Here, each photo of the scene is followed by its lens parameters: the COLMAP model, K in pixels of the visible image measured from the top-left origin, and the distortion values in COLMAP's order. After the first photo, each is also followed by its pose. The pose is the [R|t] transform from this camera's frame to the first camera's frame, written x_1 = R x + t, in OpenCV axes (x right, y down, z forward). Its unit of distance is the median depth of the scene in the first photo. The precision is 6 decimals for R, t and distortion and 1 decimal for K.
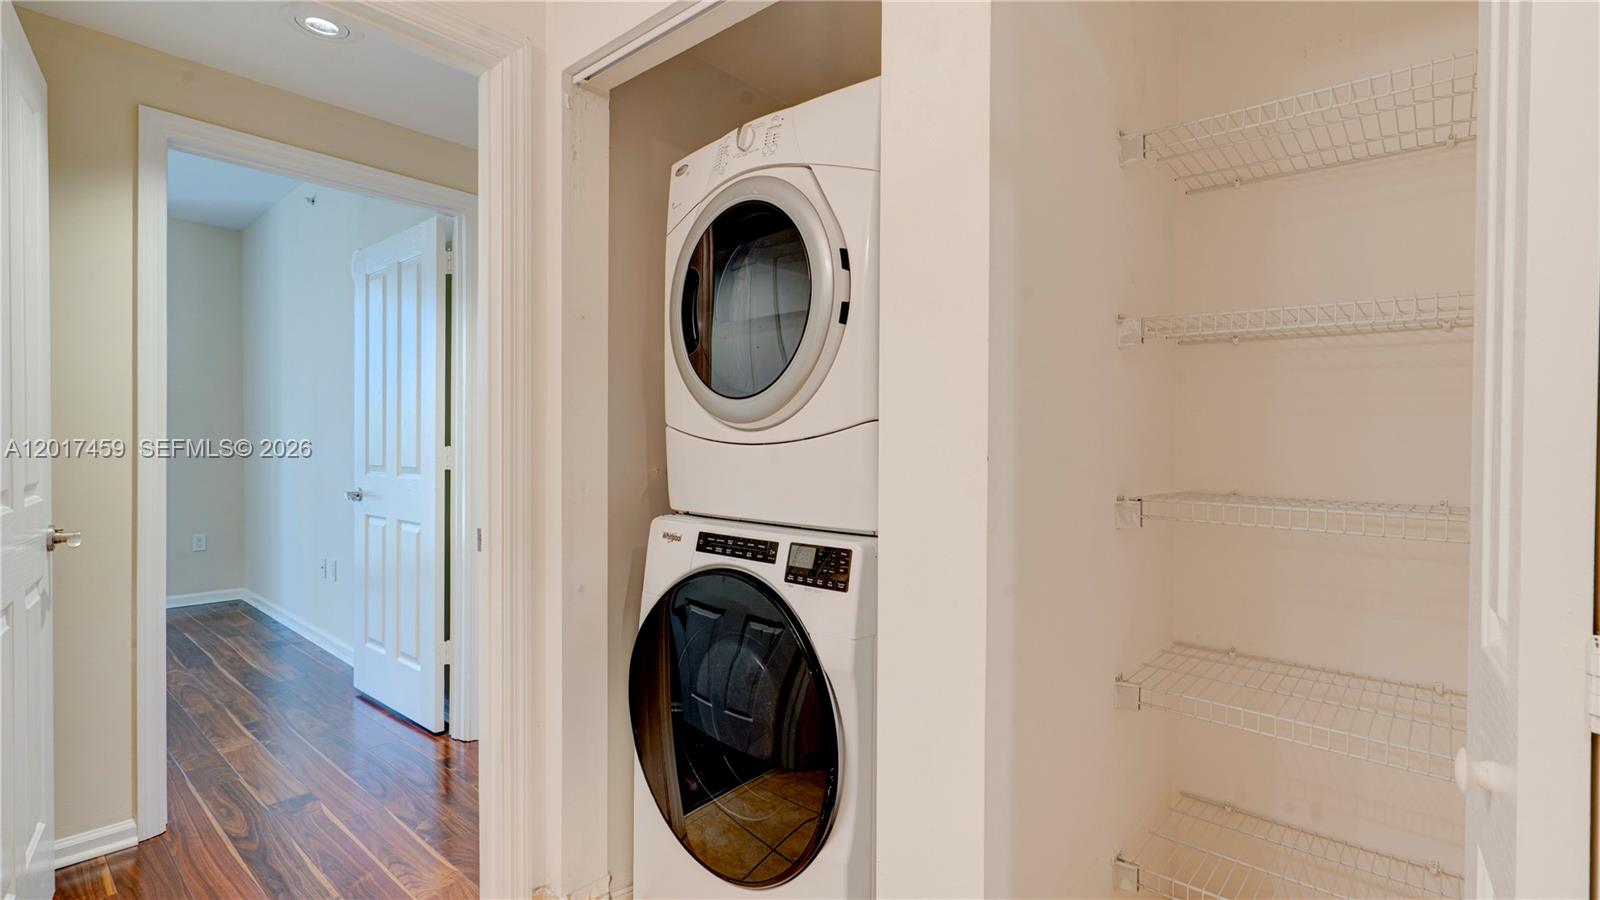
lens RADIAL K [[734.1, 0, 799.8], [0, 734.1, 446.4], [0, 0, 1]] dist [-0.003495, 0.000660]
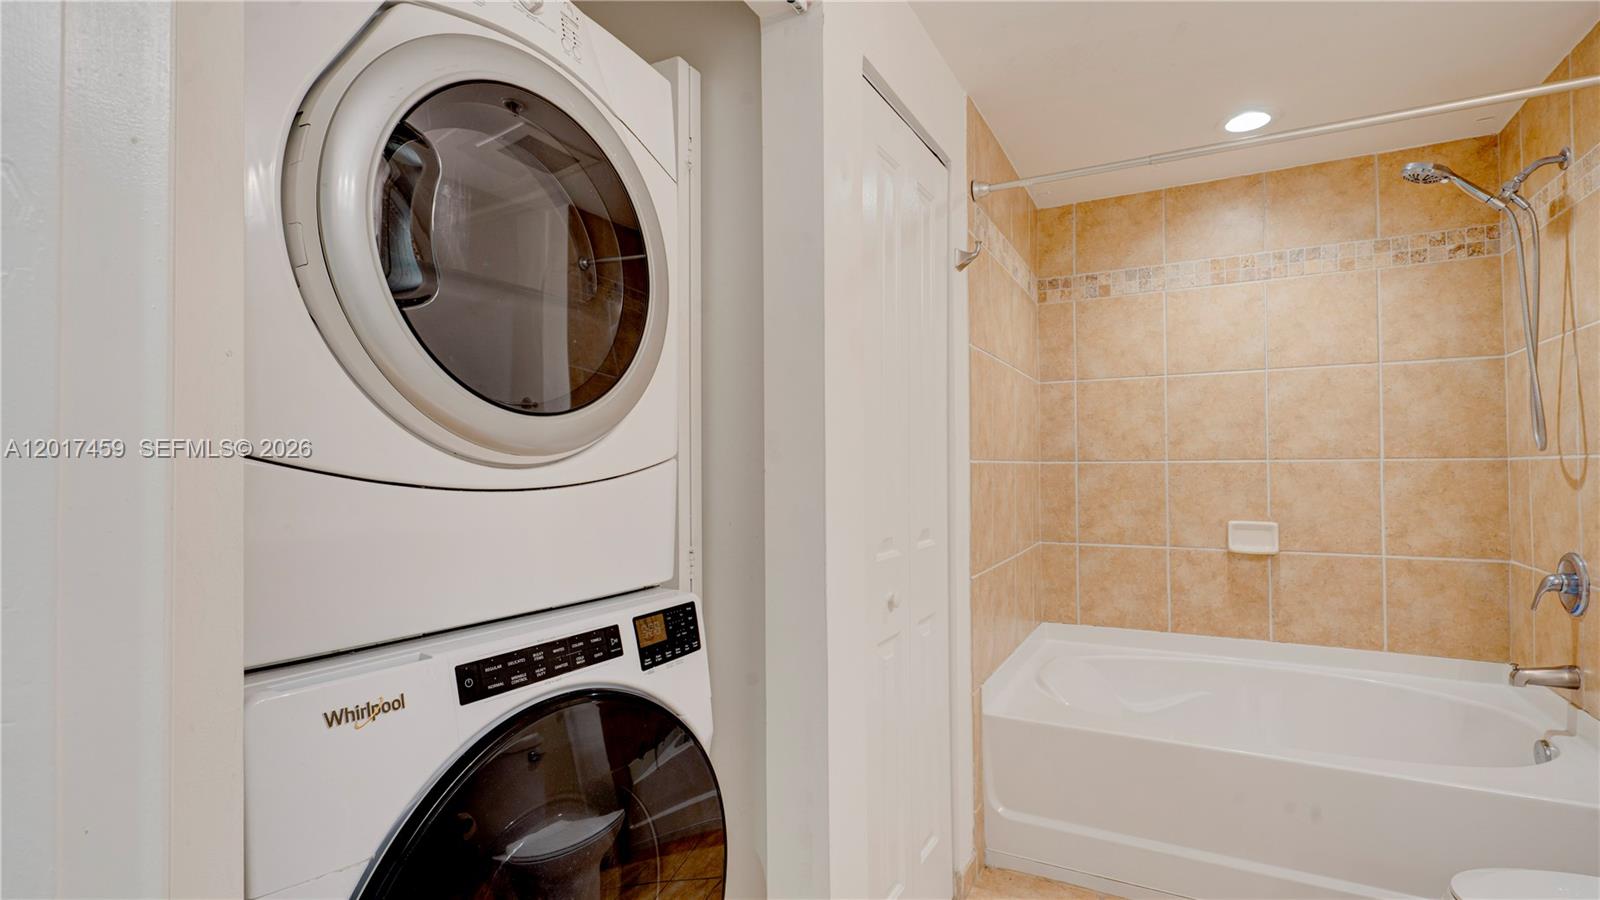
lens RADIAL K [[734.1, 0, 798.6], [0, 734.1, 457.1], [0, 0, 1]] dist [-0.003495, 0.000660]
pose [[-0.219812, 0.010832, 0.975482, -0.755604], [0.013575, 0.999875, -0.008044, -0.023191], [-0.975448, 0.011474, -0.219932, 0.972807]]
